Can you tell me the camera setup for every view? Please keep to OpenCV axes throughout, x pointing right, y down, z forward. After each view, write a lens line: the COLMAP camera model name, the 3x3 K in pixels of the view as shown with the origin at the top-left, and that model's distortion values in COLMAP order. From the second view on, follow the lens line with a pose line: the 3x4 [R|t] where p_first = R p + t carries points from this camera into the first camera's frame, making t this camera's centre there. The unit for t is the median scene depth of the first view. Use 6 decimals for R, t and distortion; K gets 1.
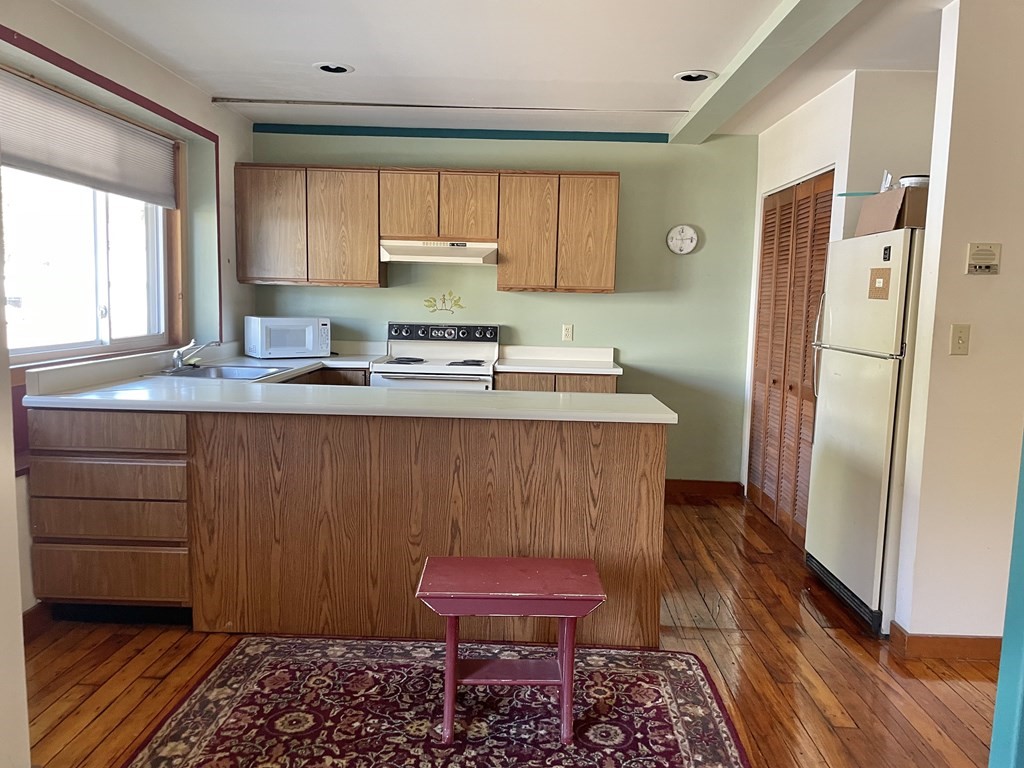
lens RADIAL K [[772.4, 0, 512.0], [0, 772.4, 384.0], [0, 0, 1]] dist [0.112660, -0.143890]
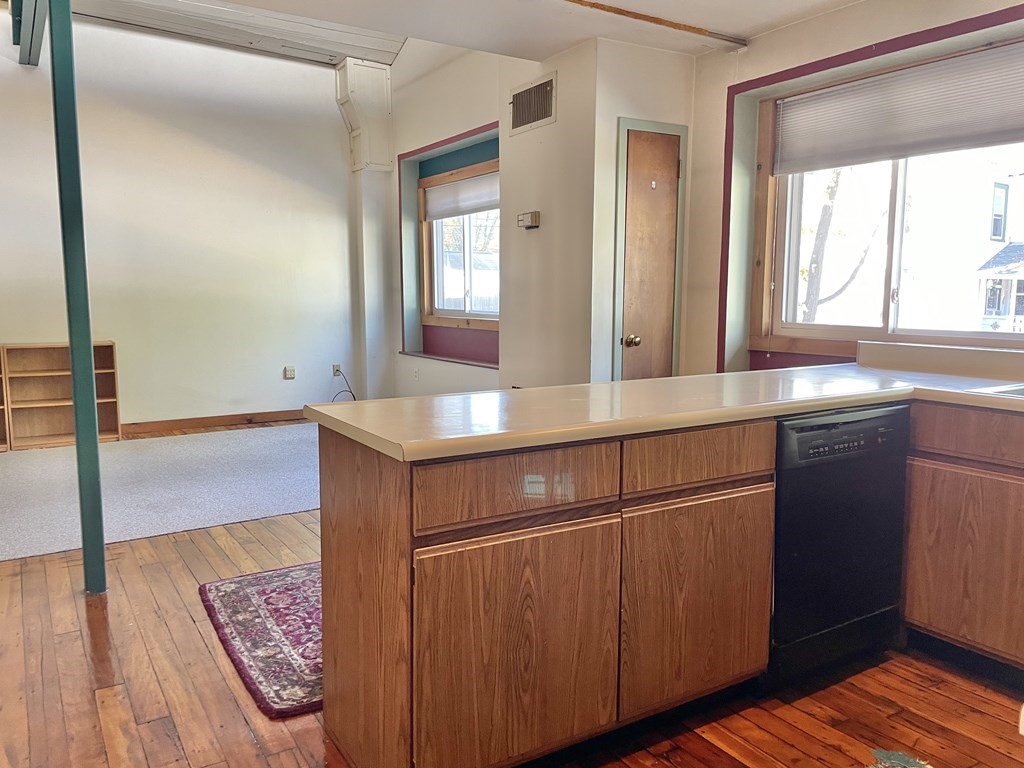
lens RADIAL K [[772.4, 0, 512.0], [0, 772.4, 384.0], [0, 0, 1]] dist [0.112660, -0.143890]
pose [[-0.828669, 0.040915, -0.558241, 0.293806], [-0.084393, 0.976791, 0.196867, -0.090794], [0.553340, 0.210250, -0.805984, 1.081895]]
